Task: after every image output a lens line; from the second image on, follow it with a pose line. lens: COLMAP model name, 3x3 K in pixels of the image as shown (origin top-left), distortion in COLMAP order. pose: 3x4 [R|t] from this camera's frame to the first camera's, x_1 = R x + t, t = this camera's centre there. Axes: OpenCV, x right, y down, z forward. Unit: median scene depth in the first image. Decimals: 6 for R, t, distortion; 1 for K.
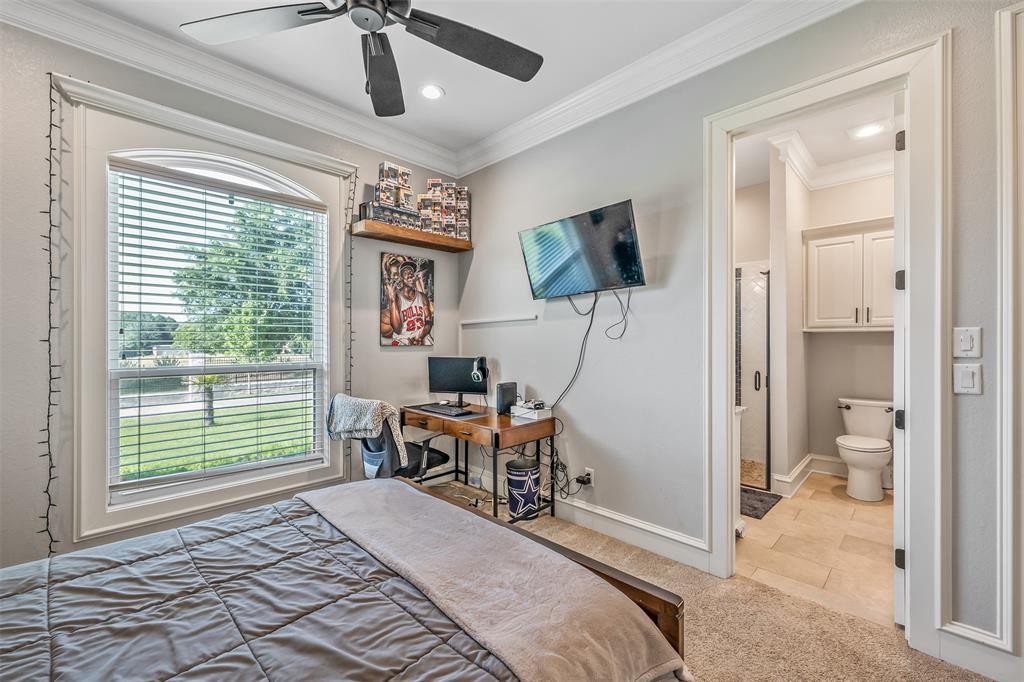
lens RADIAL K [[421.5, 0, 512.0], [0, 421.5, 341.0], [0, 0, 1]] dist [0.001095, 0.000107]
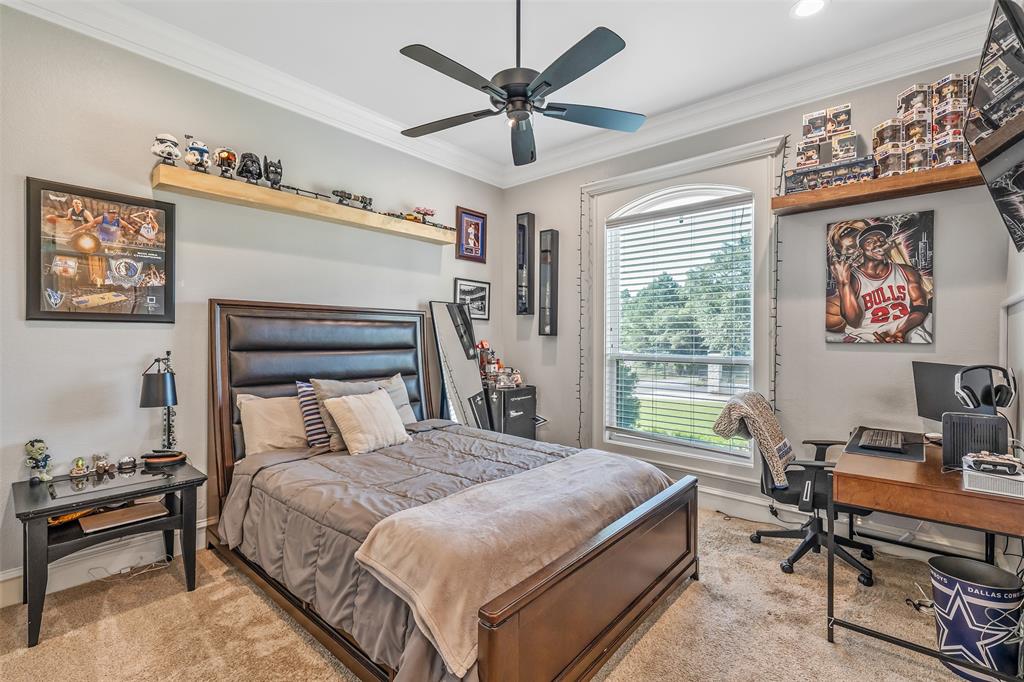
lens RADIAL K [[458.7, 0, 512.0], [0, 458.7, 341.0], [0, 0, 1]] dist [-0.000702, -0.000275]
pose [[0.060942, 0.012636, -0.998061, 0.495489], [-0.005213, 0.999910, 0.012341, 0.000790], [0.998128, 0.004451, 0.061003, 0.346886]]
